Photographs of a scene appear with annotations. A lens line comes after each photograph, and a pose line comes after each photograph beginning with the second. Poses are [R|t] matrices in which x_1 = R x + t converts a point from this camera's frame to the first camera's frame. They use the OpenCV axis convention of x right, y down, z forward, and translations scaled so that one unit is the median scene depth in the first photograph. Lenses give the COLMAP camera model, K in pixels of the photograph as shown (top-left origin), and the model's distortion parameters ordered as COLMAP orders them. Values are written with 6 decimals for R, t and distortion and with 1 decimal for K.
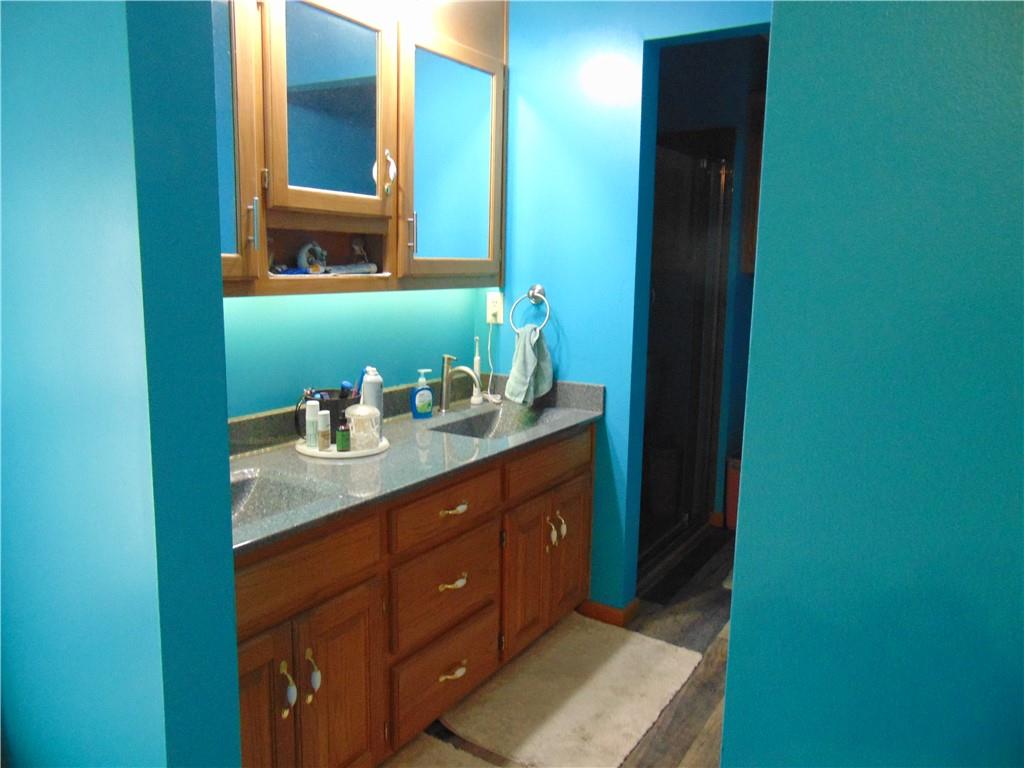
lens RADIAL K [[771.2, 0, 510.8], [0, 771.2, 386.0], [0, 0, 1]] dist [-0.035577, 0.078697]
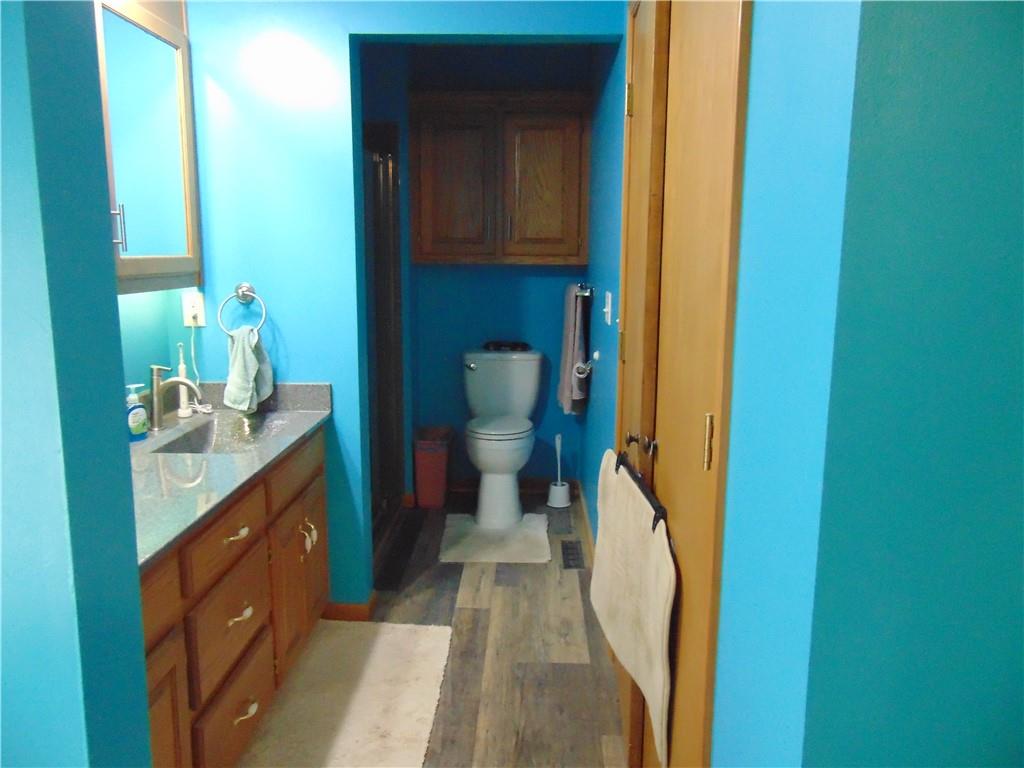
lens RADIAL K [[771.2, 0, 510.8], [0, 771.2, 386.0], [0, 0, 1]] dist [-0.035577, 0.078697]
pose [[0.859666, -0.095588, 0.501833, -0.173911], [0.086013, 0.995397, 0.042256, -0.019003], [-0.503563, 0.006838, 0.863931, 0.035741]]
